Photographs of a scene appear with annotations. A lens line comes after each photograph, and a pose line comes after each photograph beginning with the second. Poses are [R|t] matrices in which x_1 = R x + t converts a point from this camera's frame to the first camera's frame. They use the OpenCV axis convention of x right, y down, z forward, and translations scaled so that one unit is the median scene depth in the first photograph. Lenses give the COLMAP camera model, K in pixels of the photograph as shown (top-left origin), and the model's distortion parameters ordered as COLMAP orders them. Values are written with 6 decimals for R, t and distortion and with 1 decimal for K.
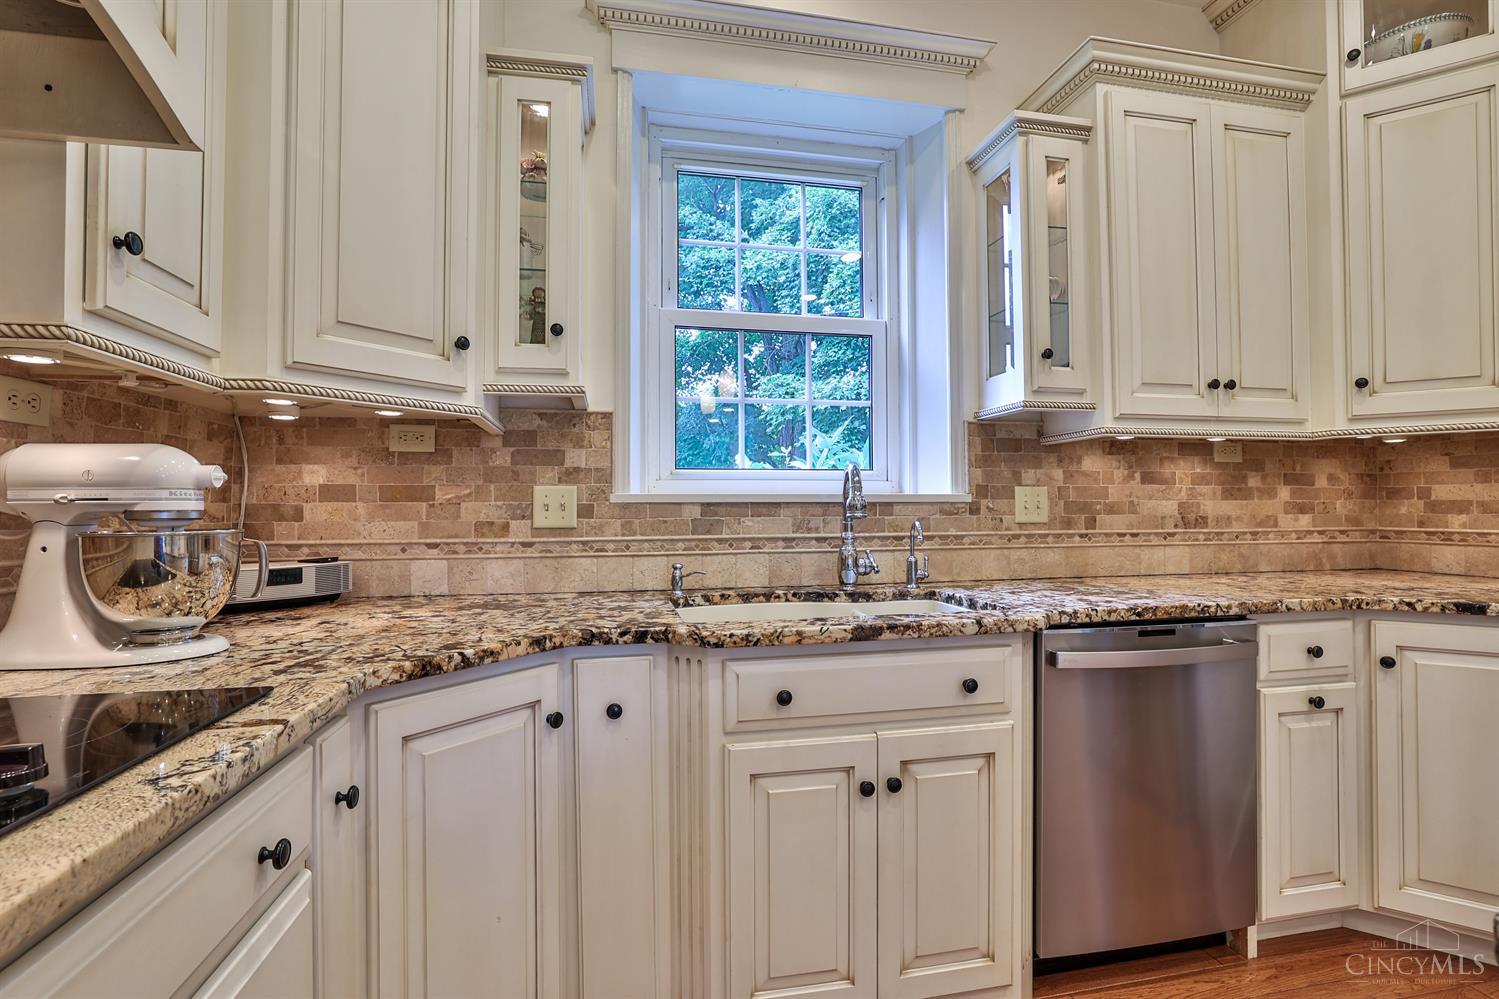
lens RADIAL K [[706.3, 0, 748.3], [0, 706.3, 498.1], [0, 0, 1]] dist [-0.048832, 0.021093]
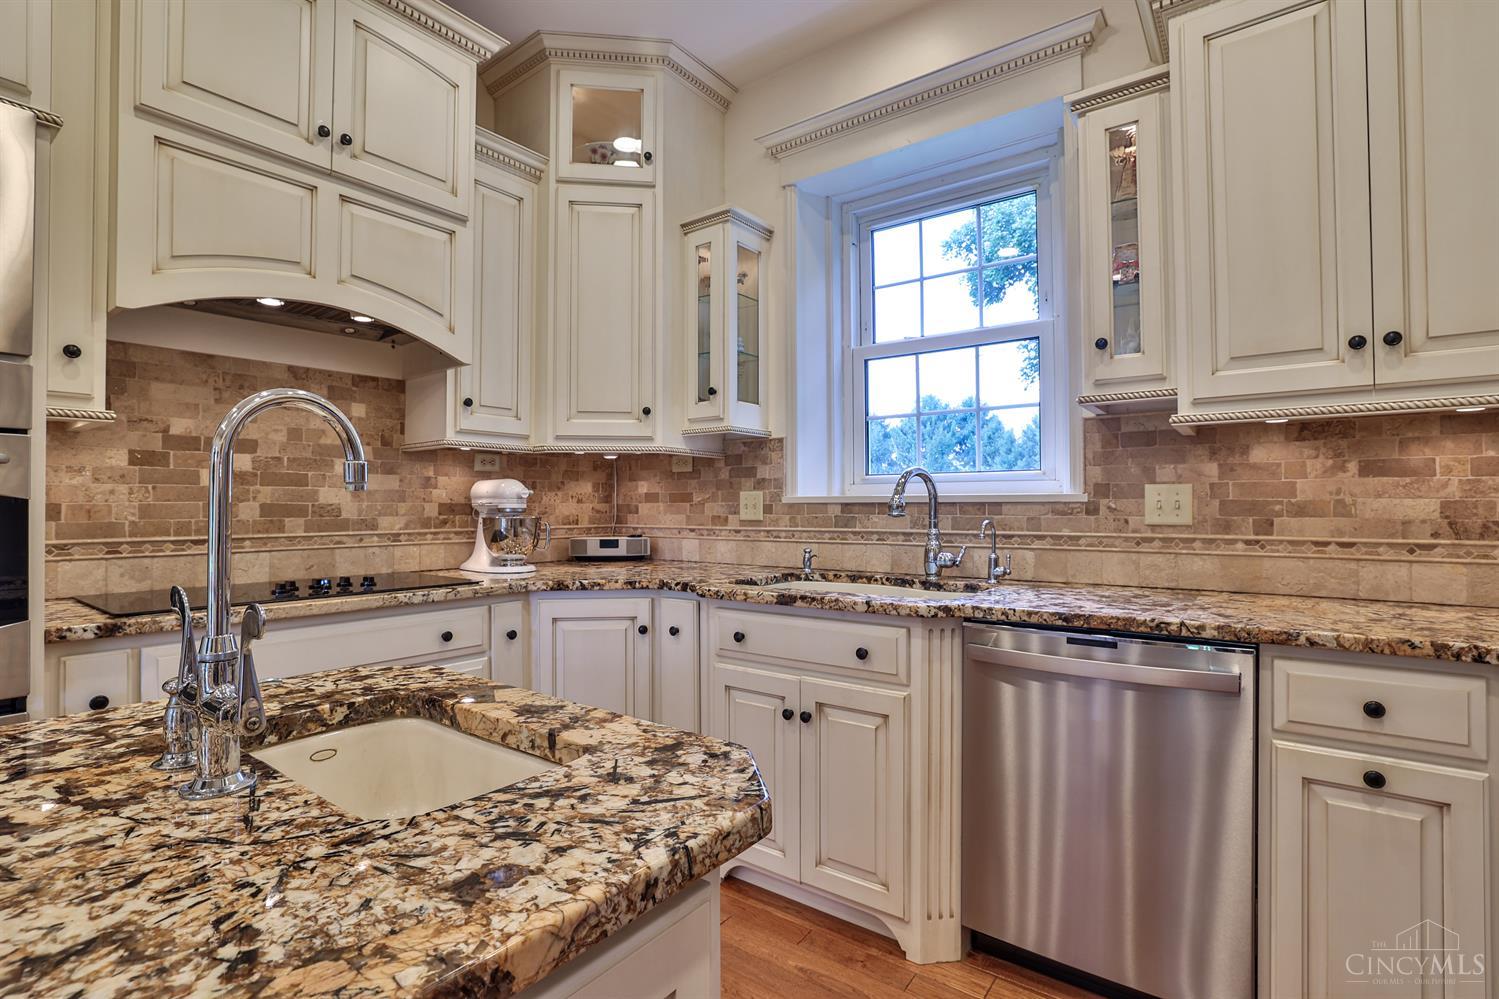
lens RADIAL K [[706.3, 0, 748.3], [0, 706.3, 498.1], [0, 0, 1]] dist [-0.048832, 0.021093]
pose [[0.665083, -0.005470, -0.746749, 0.796036], [0.009954, 0.999949, 0.001540, -0.006058], [0.746703, -0.008457, 0.665104, 0.024562]]
